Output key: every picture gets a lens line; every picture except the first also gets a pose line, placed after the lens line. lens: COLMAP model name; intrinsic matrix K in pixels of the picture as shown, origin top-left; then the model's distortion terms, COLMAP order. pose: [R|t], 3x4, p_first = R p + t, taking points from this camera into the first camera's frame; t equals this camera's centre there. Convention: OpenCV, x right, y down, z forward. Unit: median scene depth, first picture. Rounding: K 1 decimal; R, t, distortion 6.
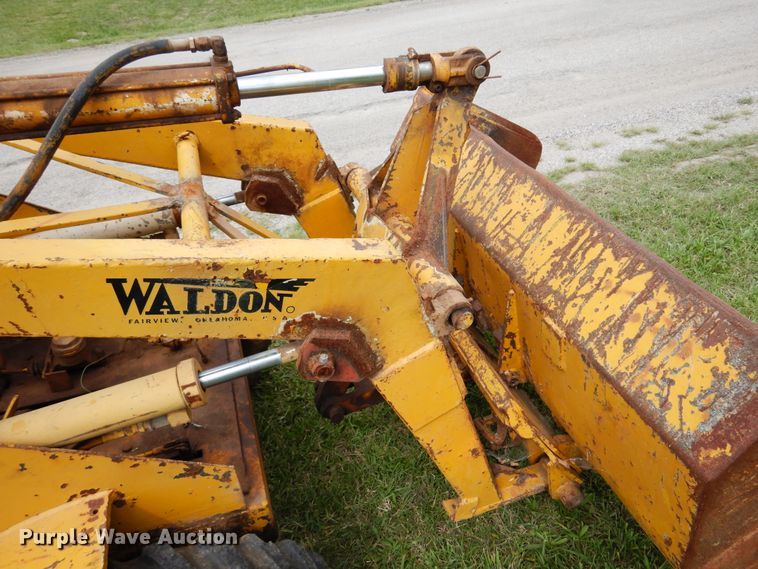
lens RADIAL K [[539.6, 0, 376.2], [0, 539.6, 286.4], [0, 0, 1]] dist [0.023691, -0.007906]
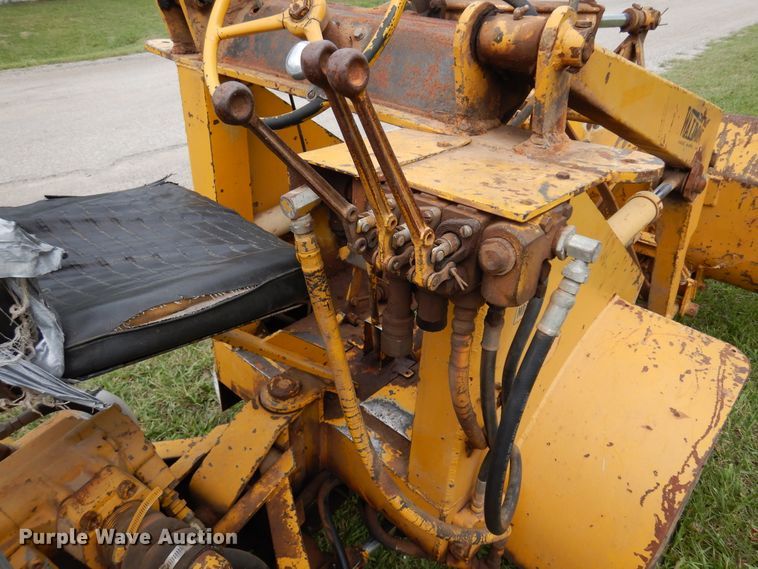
lens RADIAL K [[539.6, 0, 377.0], [0, 539.6, 286.2], [0, 0, 1]] dist [0.023691, -0.007906]
pose [[0.868100, -0.195246, 0.456378, -1.453587], [0.237168, 0.970809, -0.035801, 0.231320], [-0.436065, 0.139317, 0.889066, 0.039642]]
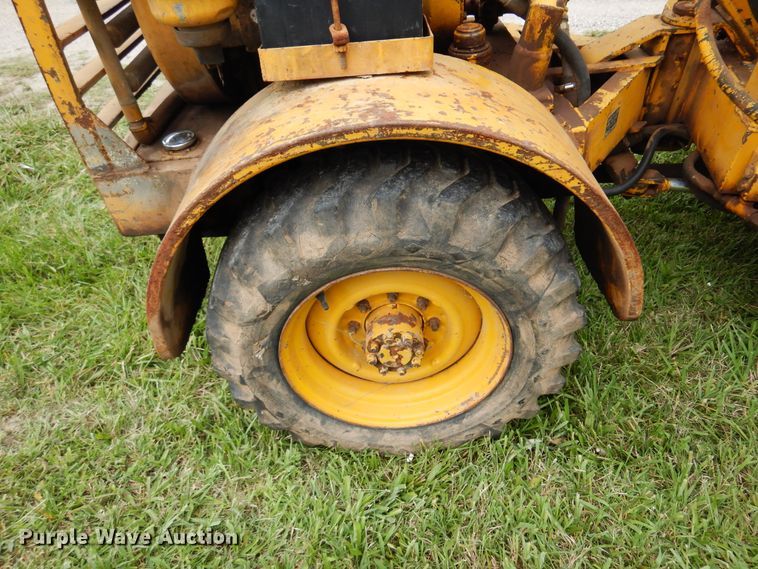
lens RADIAL K [[539.6, 0, 379.4], [0, 539.6, 280.8], [0, 0, 1]] dist [0.023691, -0.007906]
pose [[0.892907, 0.317275, -0.319458, -1.211412], [-0.272891, 0.945715, 0.176504, 0.868635], [0.358116, -0.070424, 0.931017, -0.335223]]
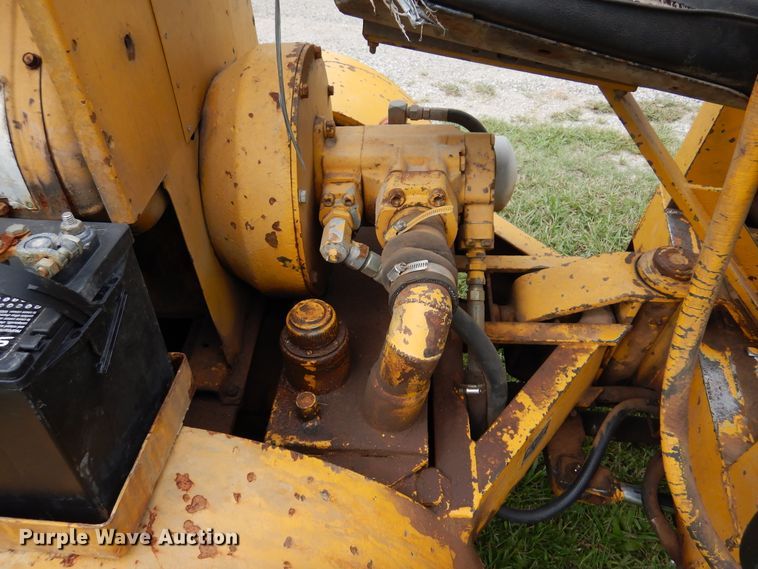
lens RADIAL K [[539.6, 0, 379.6], [0, 539.6, 285.7], [0, 0, 1]] dist [0.023691, -0.007906]
pose [[0.856075, 0.418599, -0.303169, -1.292117], [-0.363604, 0.904632, 0.222337, 0.348247], [0.367326, -0.080104, 0.926636, 0.164949]]
